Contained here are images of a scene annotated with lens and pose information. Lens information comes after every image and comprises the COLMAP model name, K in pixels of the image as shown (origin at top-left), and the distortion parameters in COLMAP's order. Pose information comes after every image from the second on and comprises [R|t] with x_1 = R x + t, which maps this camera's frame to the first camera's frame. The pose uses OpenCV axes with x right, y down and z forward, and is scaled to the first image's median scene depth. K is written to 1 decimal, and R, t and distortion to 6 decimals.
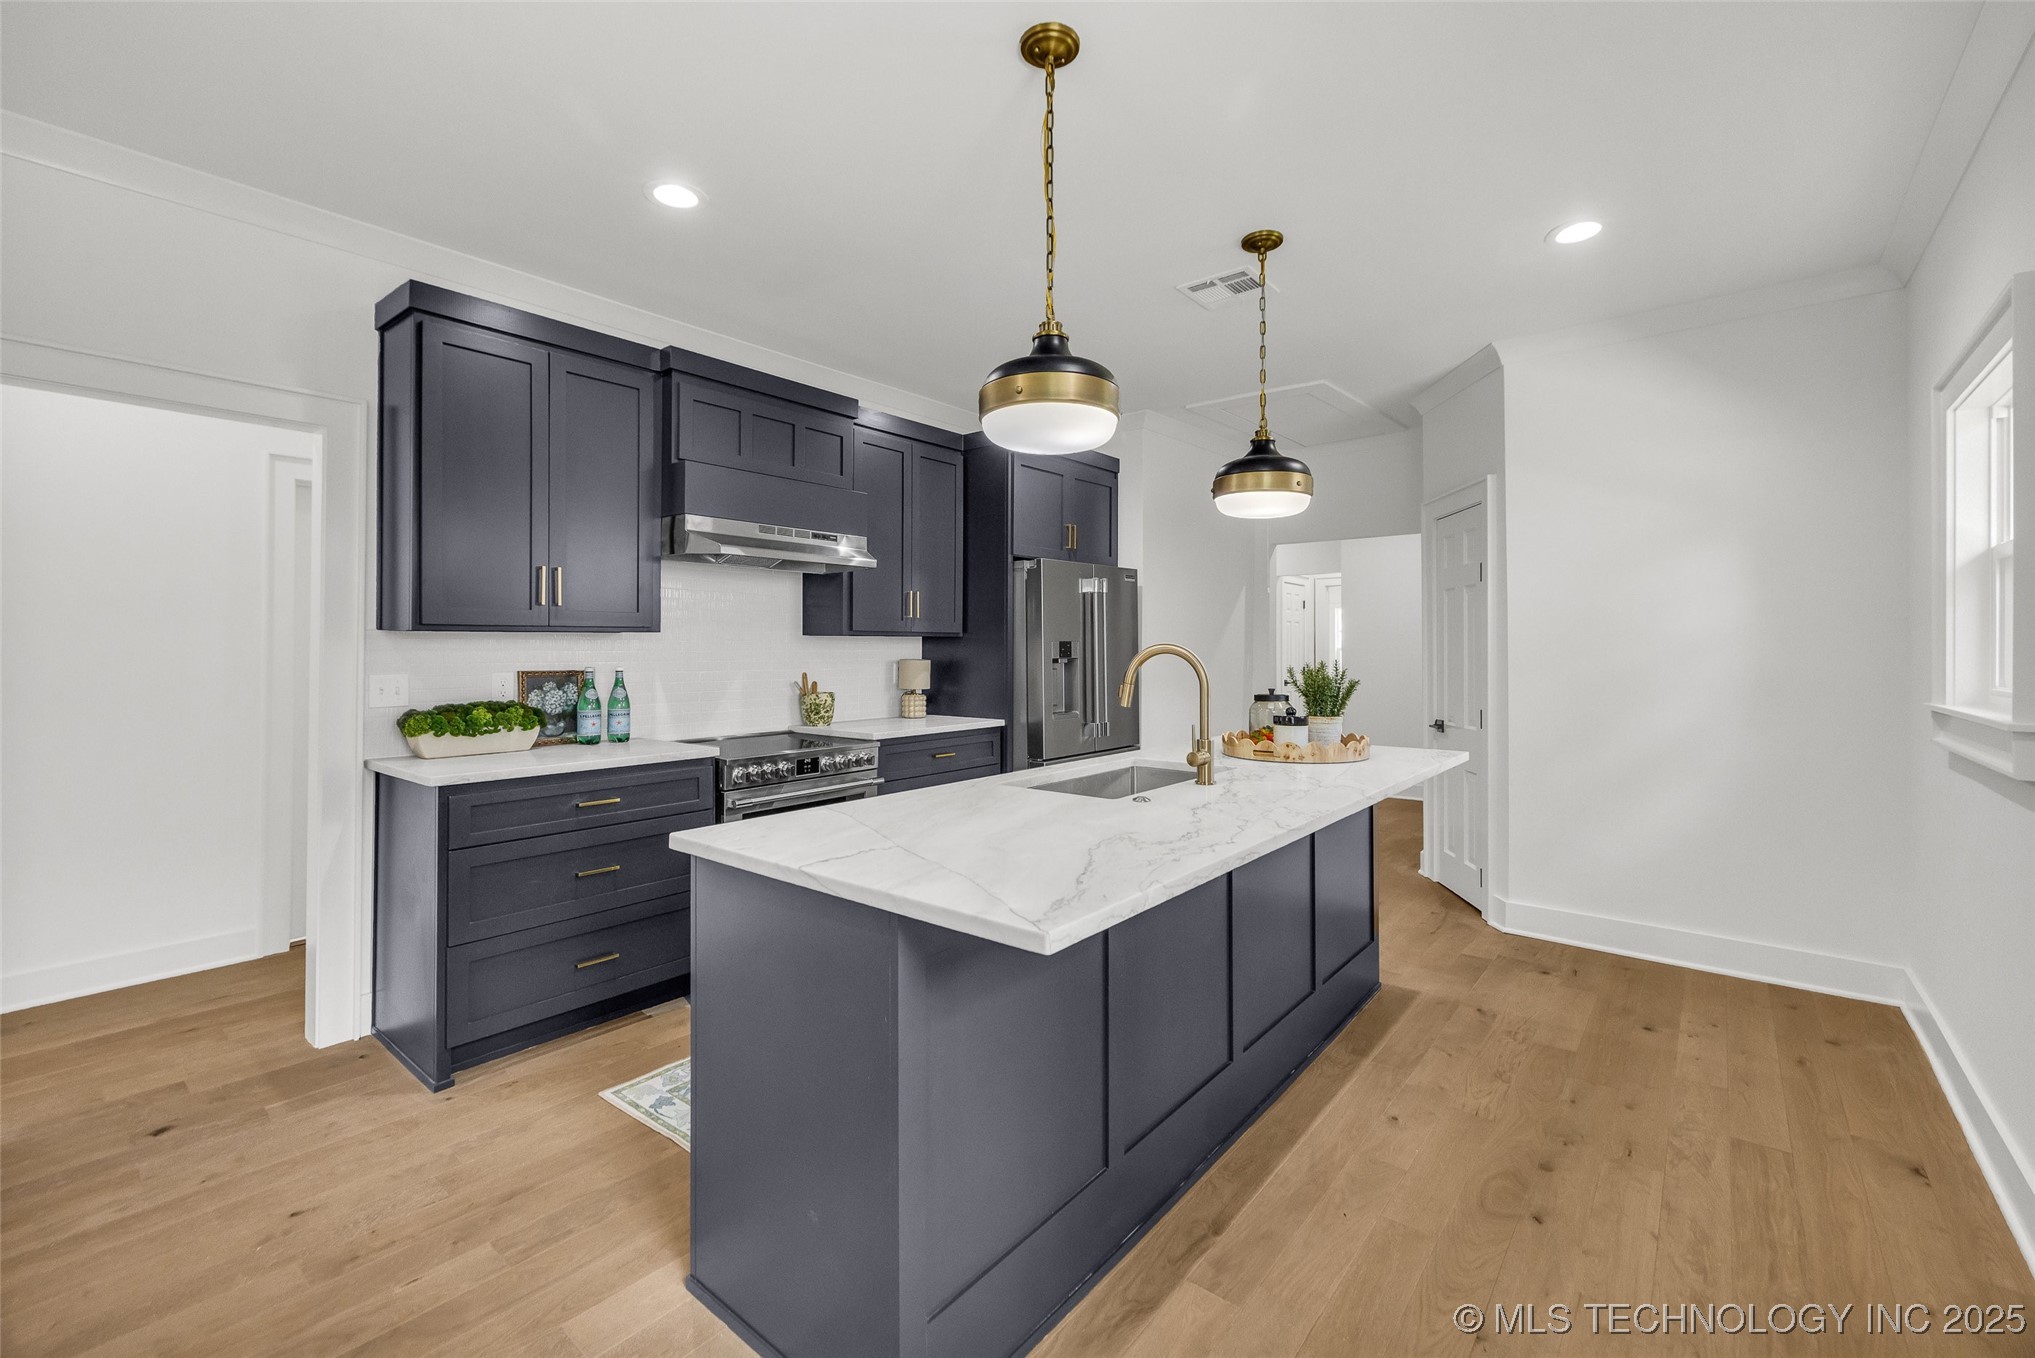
lens RADIAL K [[852.5, 0, 1016.8], [0, 852.5, 645.5], [0, 0, 1]] dist [-0.000333, 0.000046]
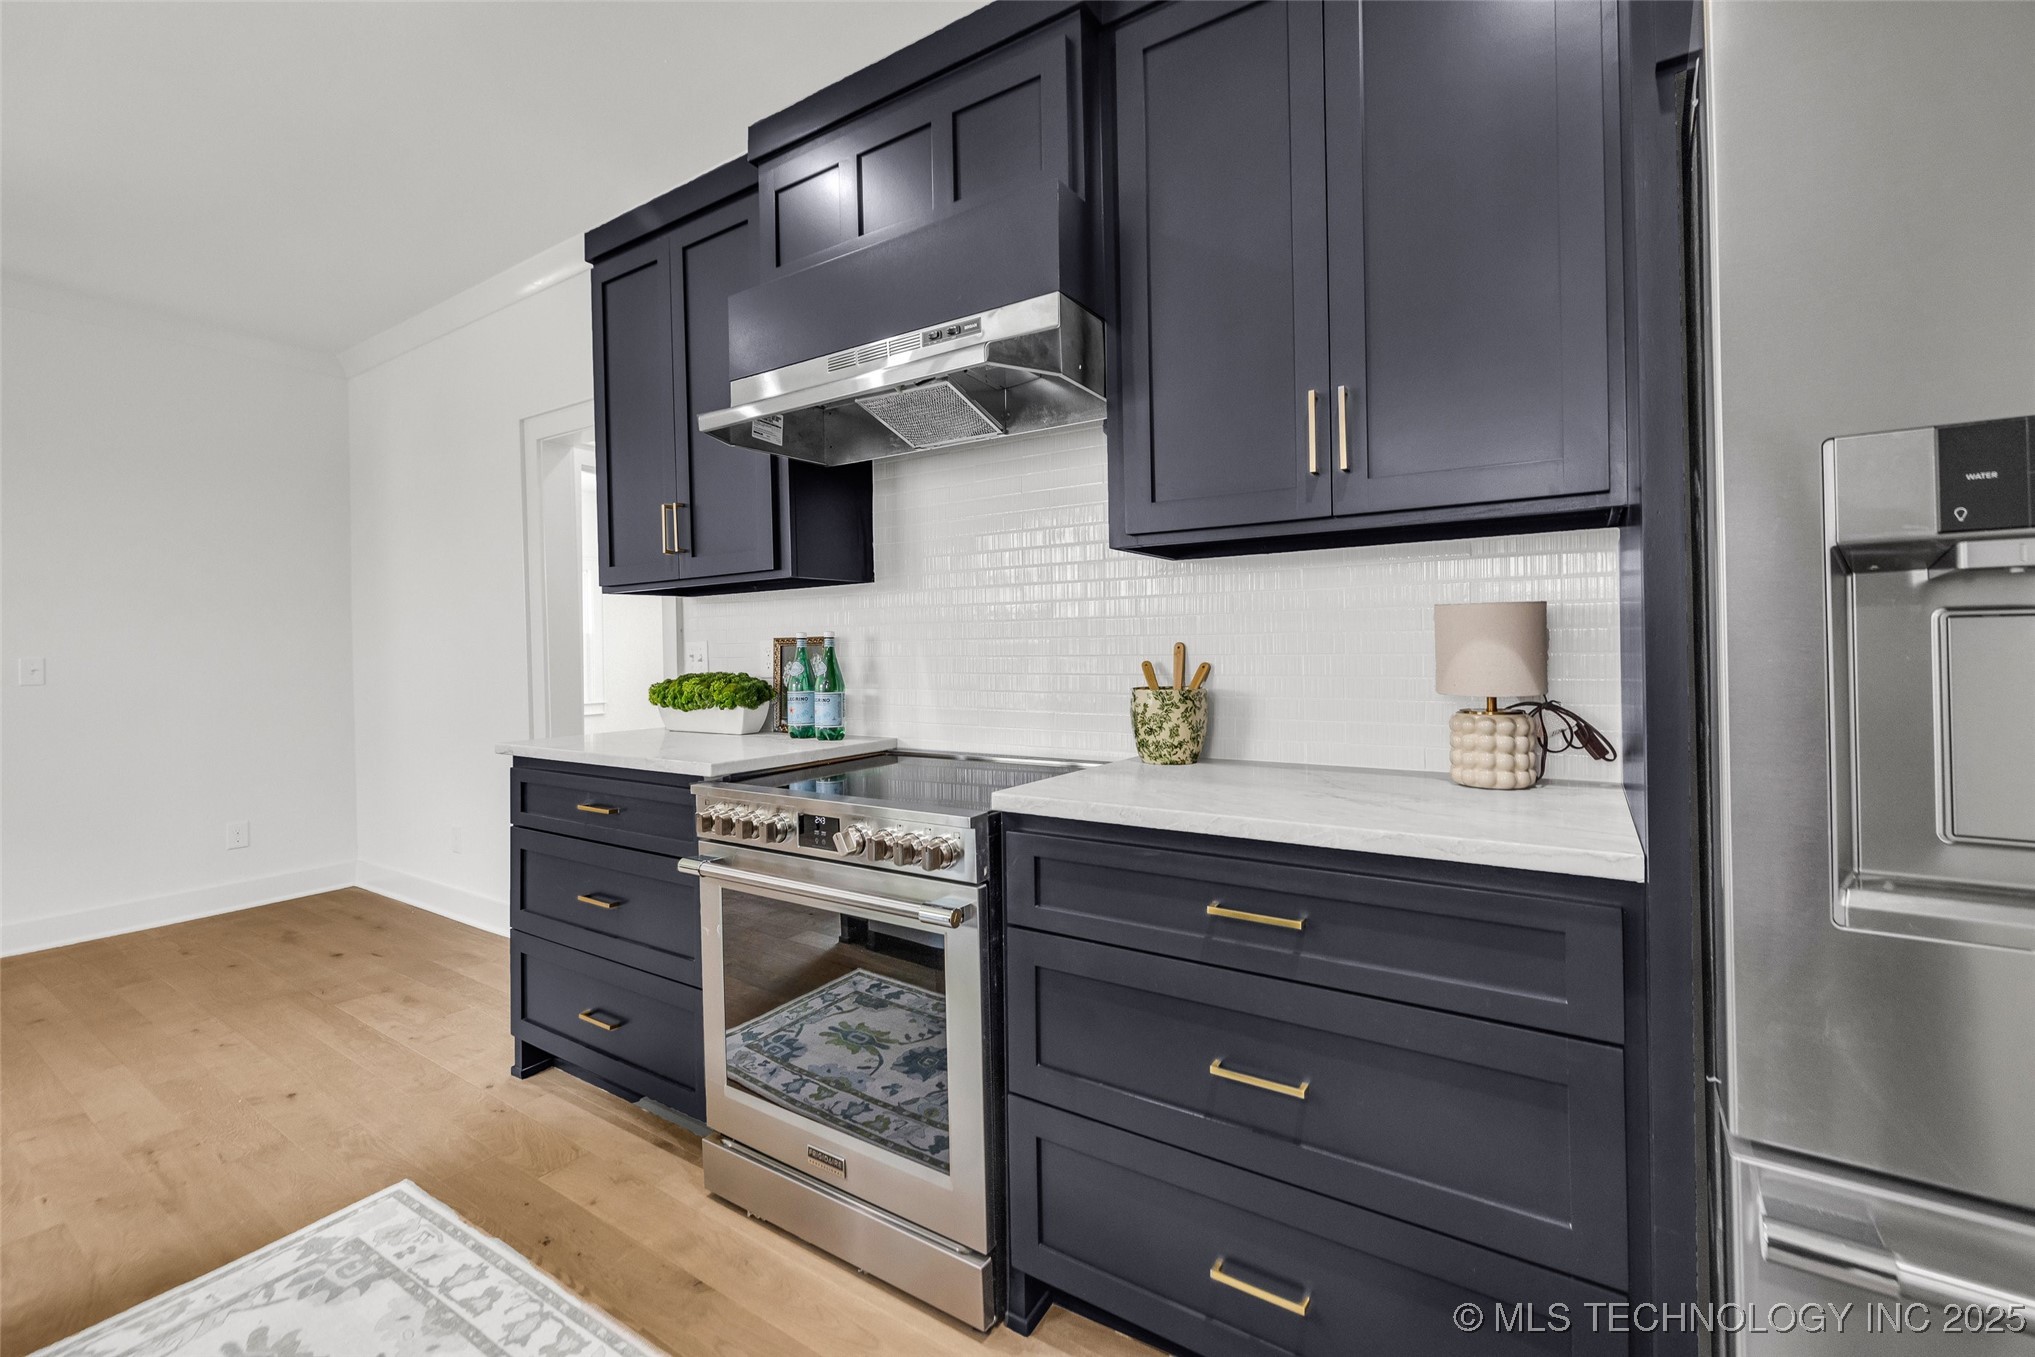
lens RADIAL K [[852.5, 0, 1016.8], [0, 852.5, 645.0], [0, 0, 1]] dist [-0.000333, 0.000046]
pose [[0.112095, -0.013886, -0.993600, 0.297137], [0.013113, 0.999836, -0.012493, 0.056167], [0.993611, -0.011629, 0.112259, 1.293281]]
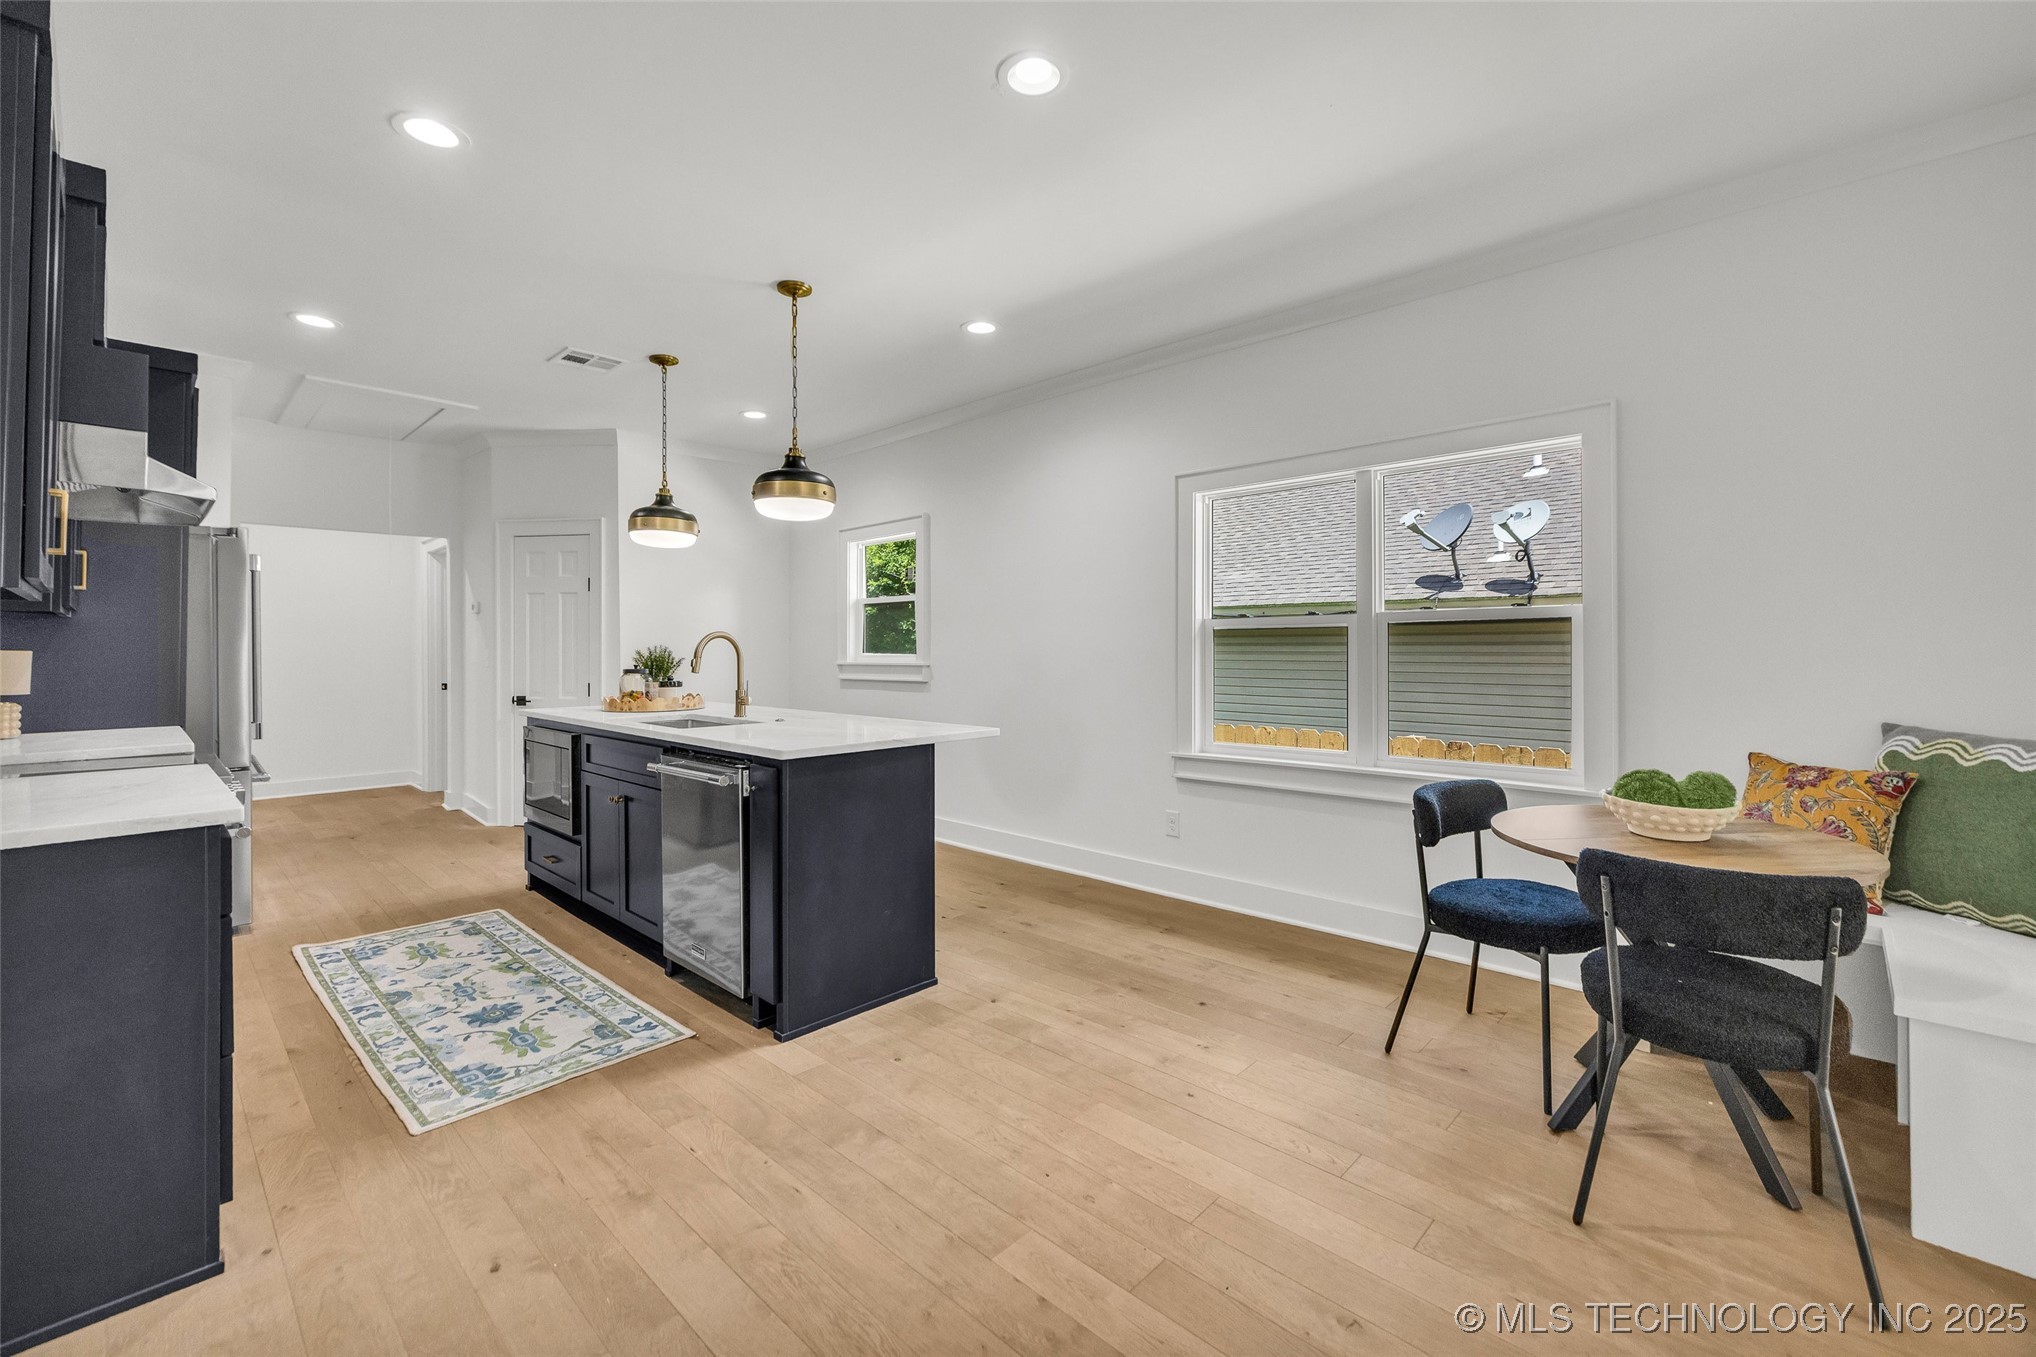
lens RADIAL K [[867.4, 0, 1019.0], [0, 867.4, 657.4], [0, 0, 1]] dist [0.000871, 0.000233]
pose [[0.075577, -0.006929, 0.997116, -1.163261], [0.001592, 0.999975, 0.006828, 0.032671], [-0.997139, 0.001072, 0.075586, 0.284395]]
